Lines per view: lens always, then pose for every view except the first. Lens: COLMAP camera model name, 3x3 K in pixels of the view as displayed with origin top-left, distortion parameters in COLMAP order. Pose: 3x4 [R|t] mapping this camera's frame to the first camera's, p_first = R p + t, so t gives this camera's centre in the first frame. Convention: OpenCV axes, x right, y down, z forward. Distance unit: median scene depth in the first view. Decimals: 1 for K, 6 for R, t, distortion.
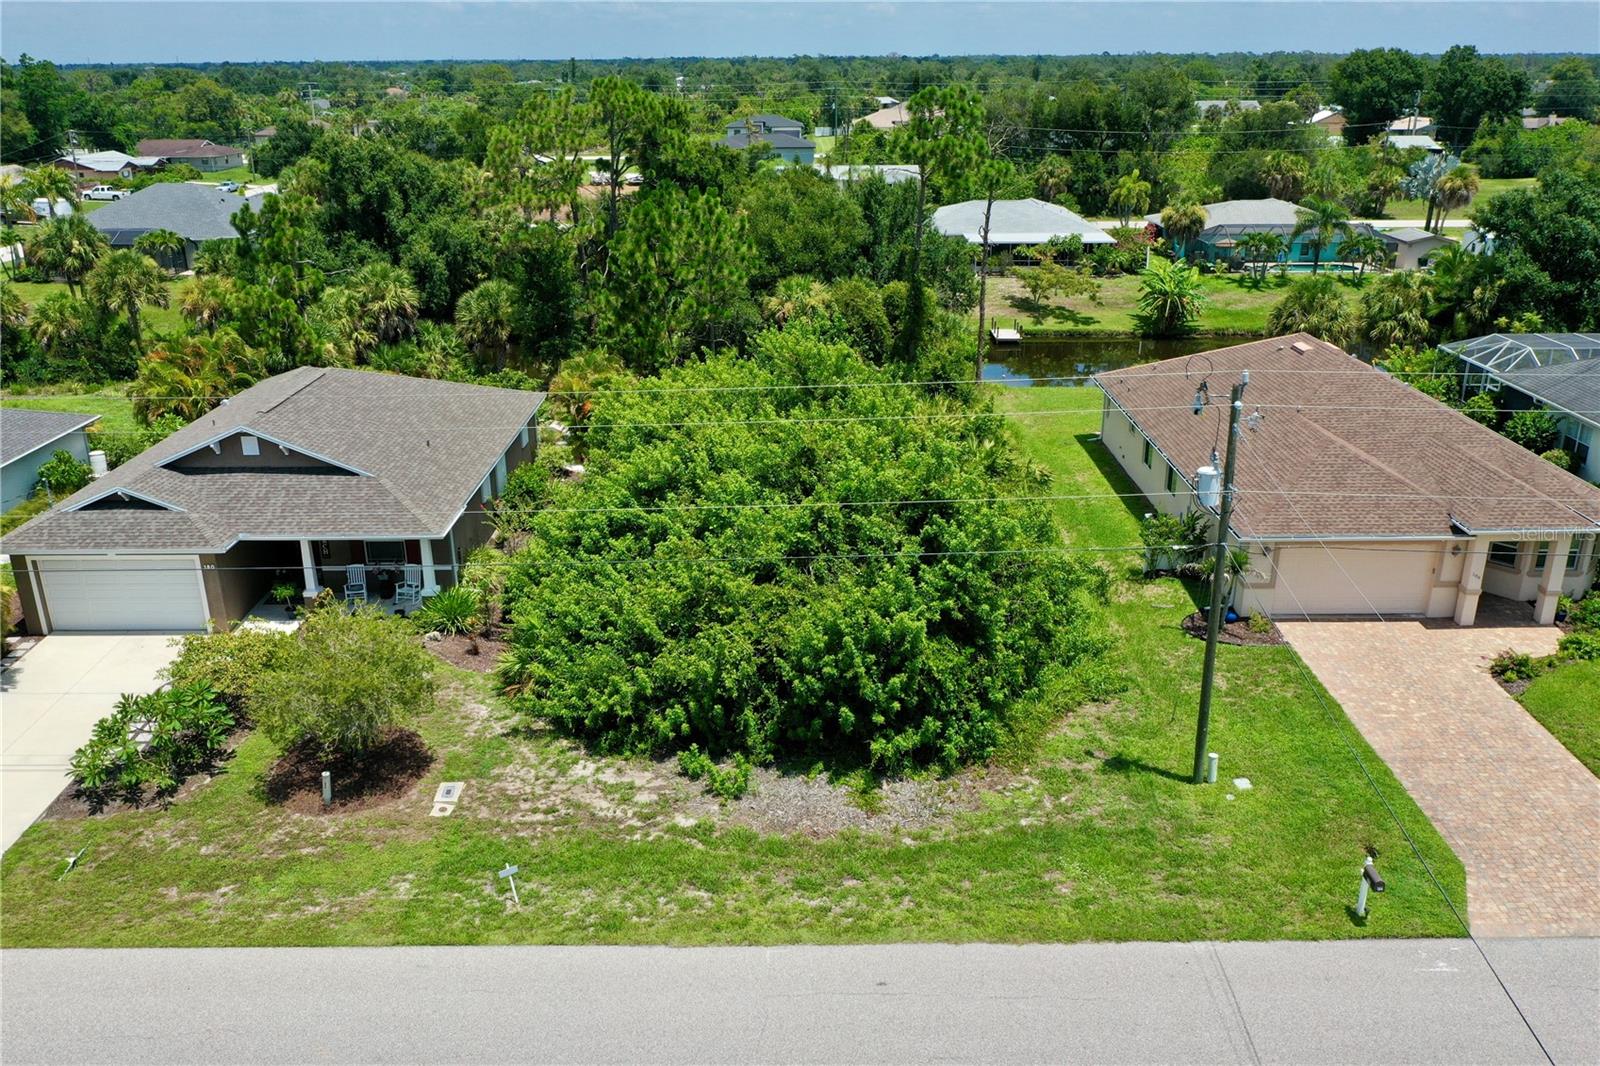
lens RADIAL K [[1262.6, 0, 800.0], [0, 1262.6, 533.0], [0, 0, 1]] dist [-0.003491, -0.006253]
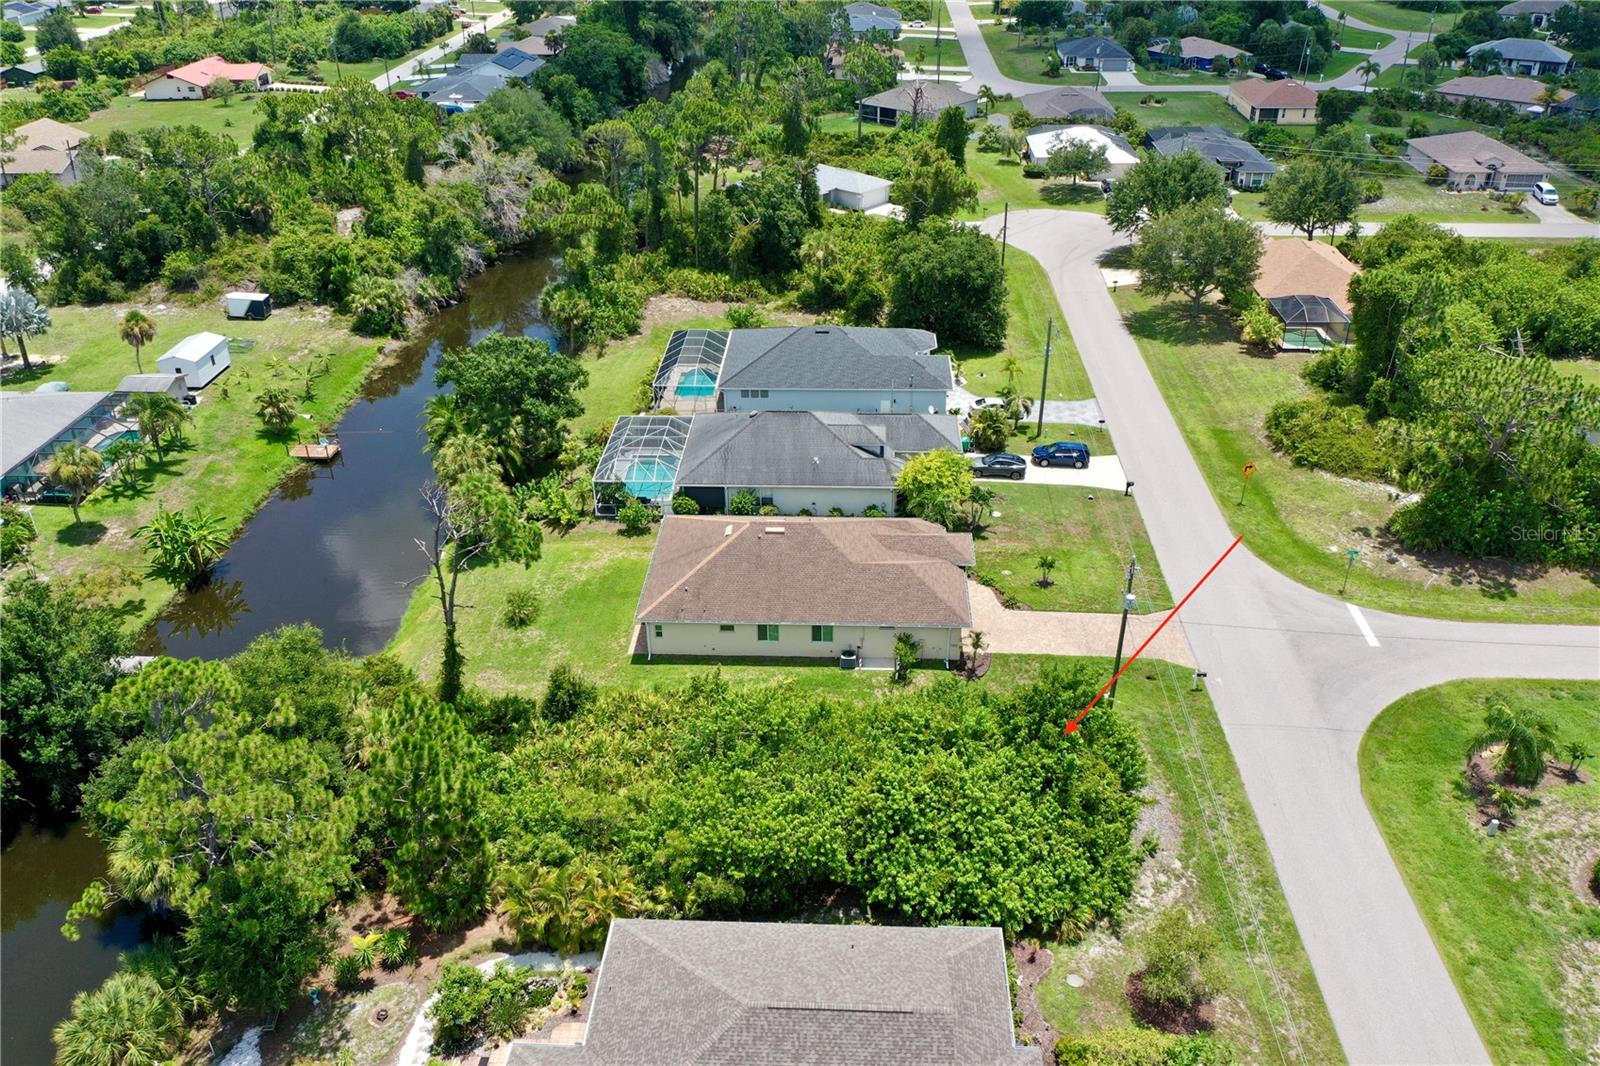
lens RADIAL K [[1262.6, 0, 800.0], [0, 1262.6, 533.0], [0, 0, 1]] dist [-0.003491, -0.006253]
pose [[0.051083, -0.489594, 0.870453, -1.342710], [0.365504, 0.820287, 0.439928, -1.100636], [-0.929407, 0.295681, 0.220851, 0.760464]]
